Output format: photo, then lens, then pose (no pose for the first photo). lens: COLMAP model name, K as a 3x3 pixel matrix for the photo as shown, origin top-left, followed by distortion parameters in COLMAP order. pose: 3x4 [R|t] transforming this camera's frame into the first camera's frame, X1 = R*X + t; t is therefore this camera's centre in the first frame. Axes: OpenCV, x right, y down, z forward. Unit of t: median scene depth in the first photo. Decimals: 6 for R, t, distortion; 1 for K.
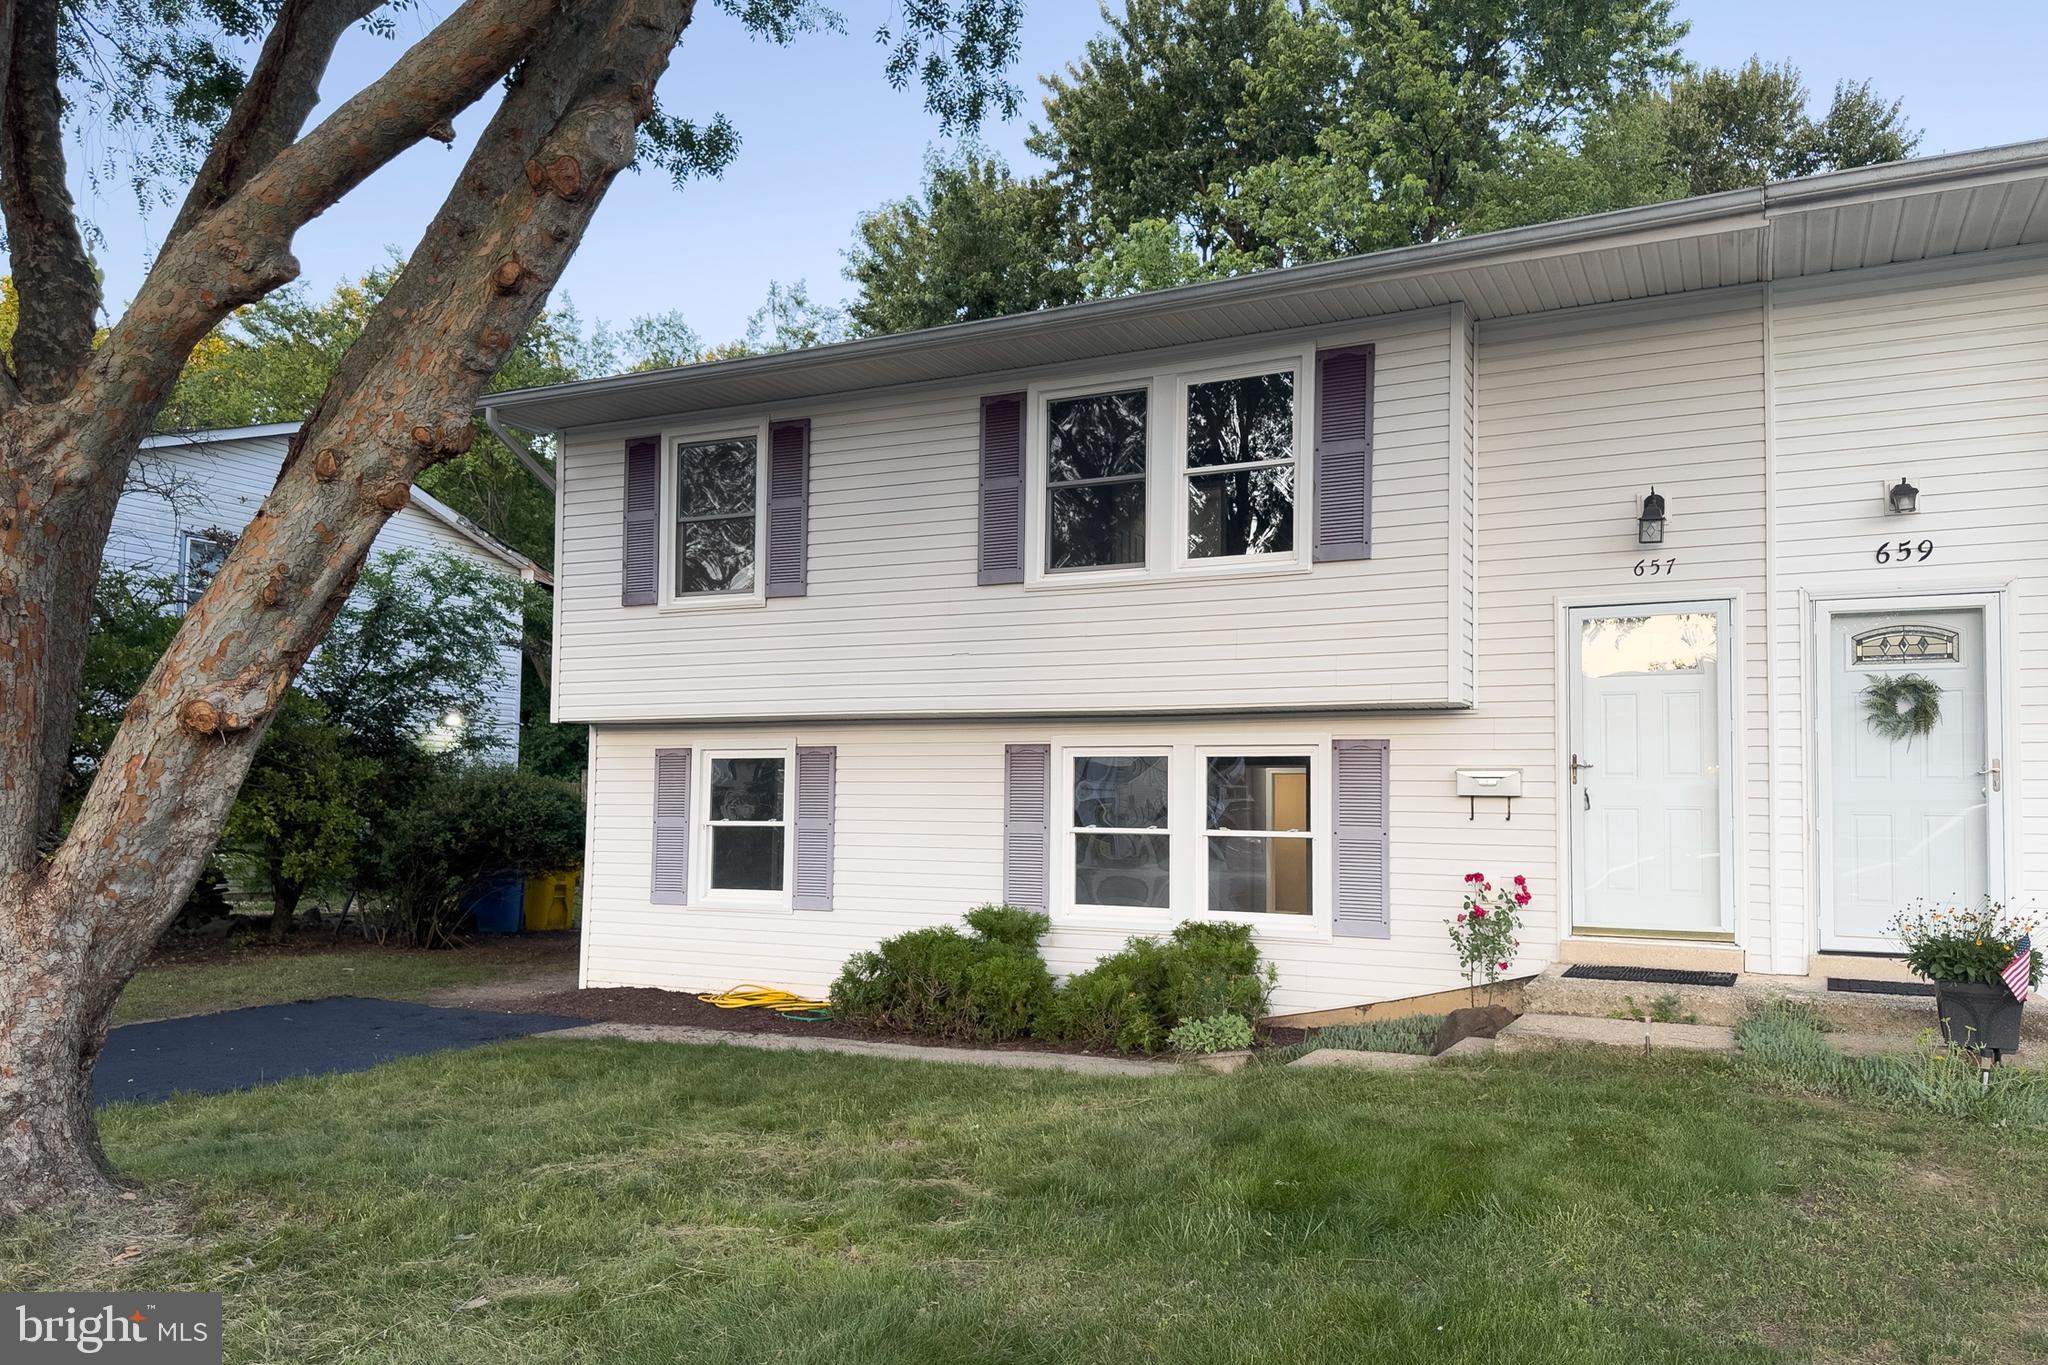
lens RADIAL K [[1980.8, 0, 1023.2], [0, 1980.8, 683.0], [0, 0, 1]] dist [0.143997, 0.000000]
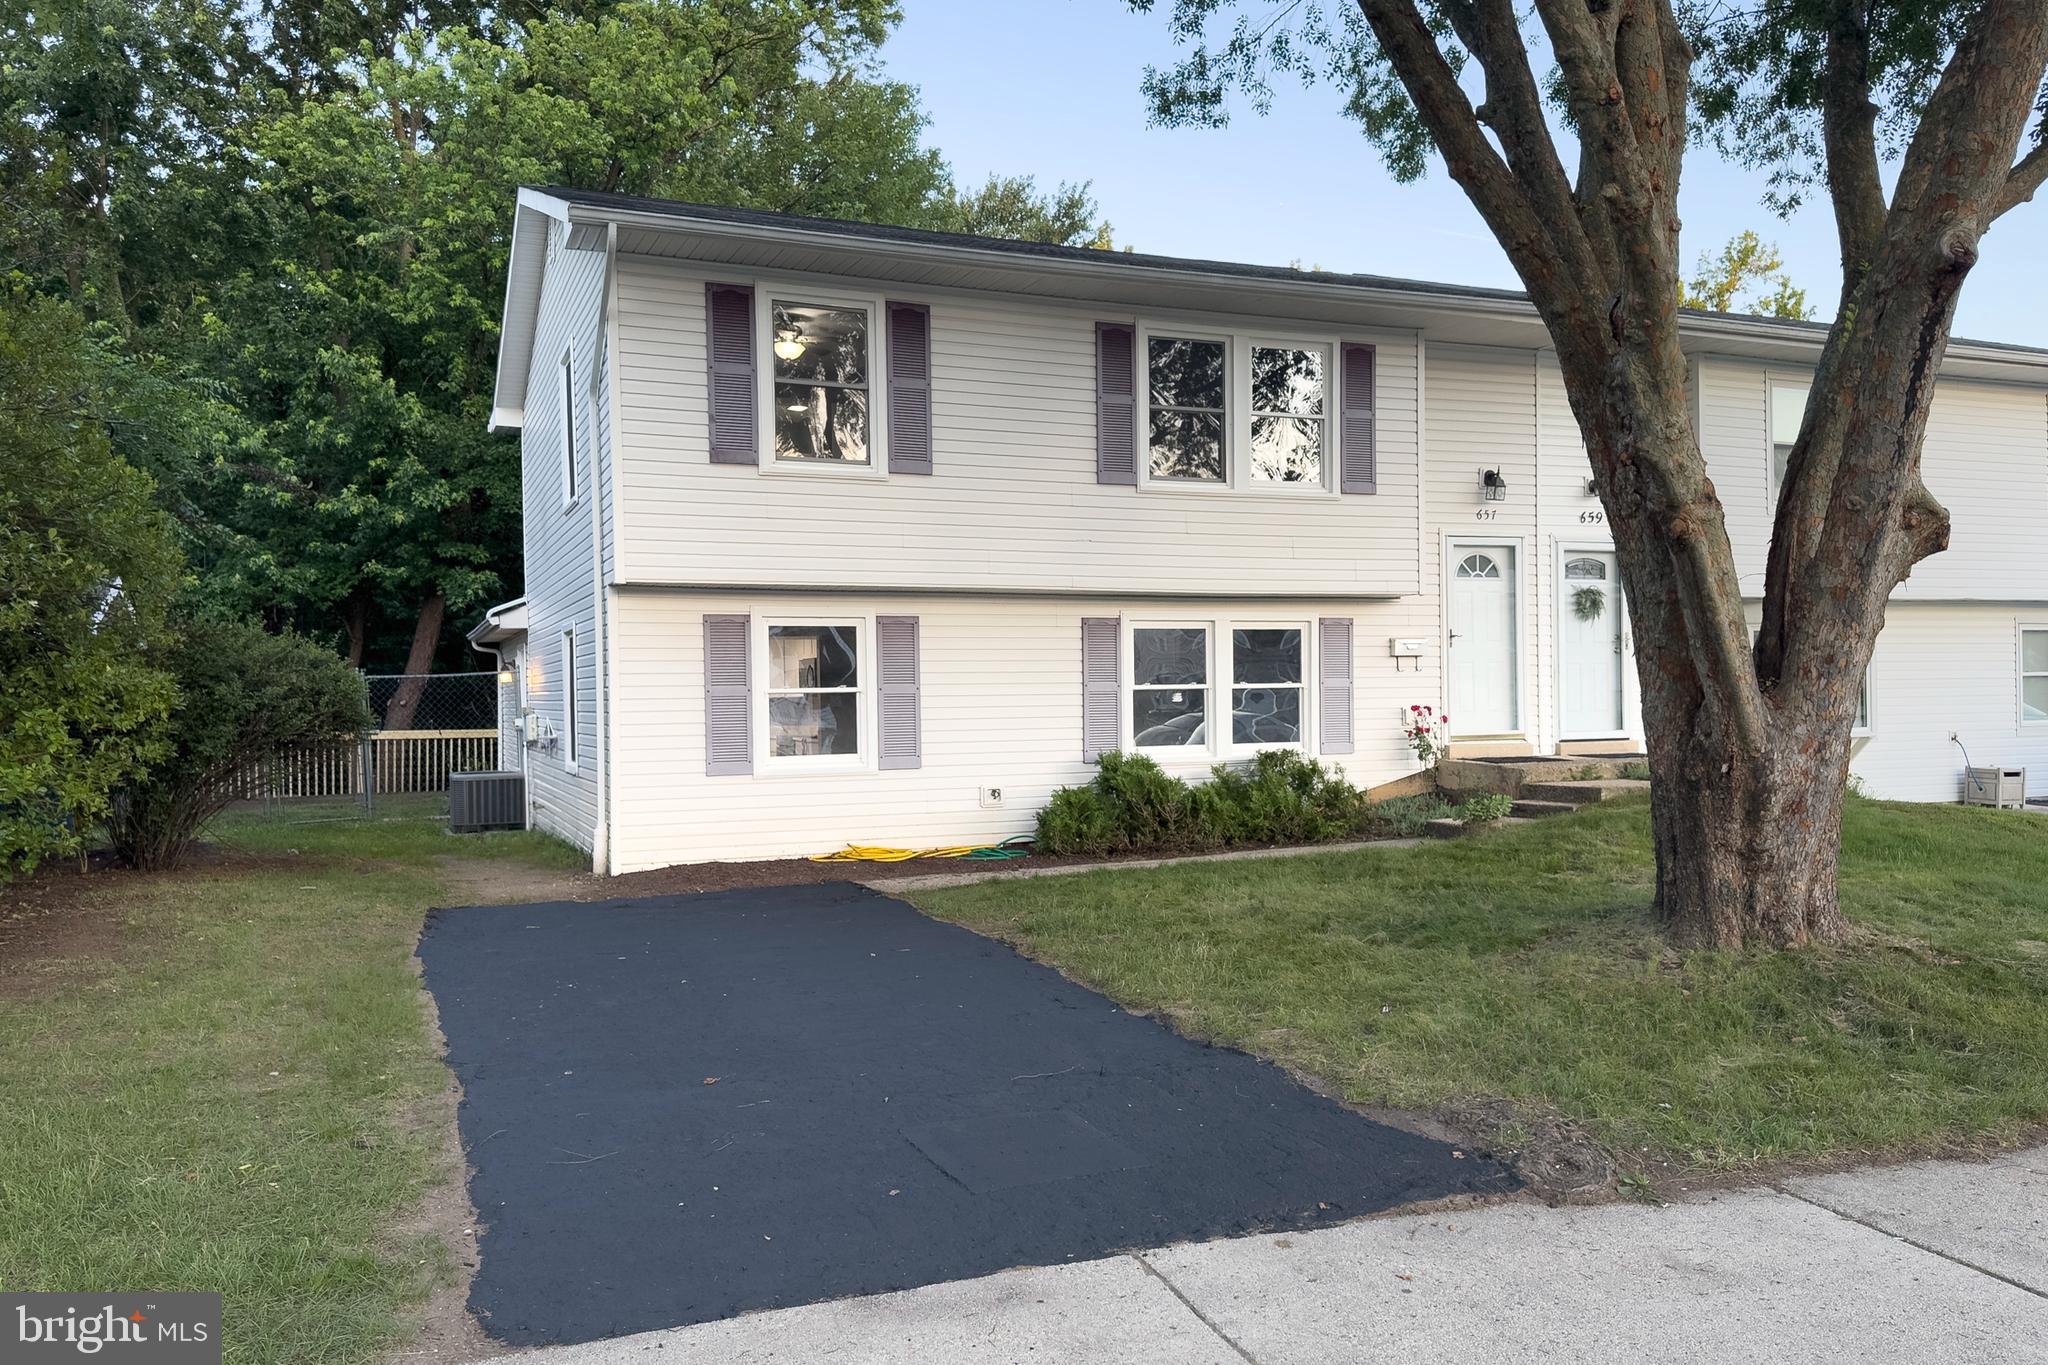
lens RADIAL K [[1489.1, 0, 1024.5], [0, 1489.1, 683.0], [0, 0, 1]] dist [0.116966, 0.001130]
pose [[0.544789, -0.023956, 0.838231, -0.789101], [-0.038995, 0.997787, 0.053860, 0.023362], [-0.837666, -0.062029, 0.542649, 0.538472]]
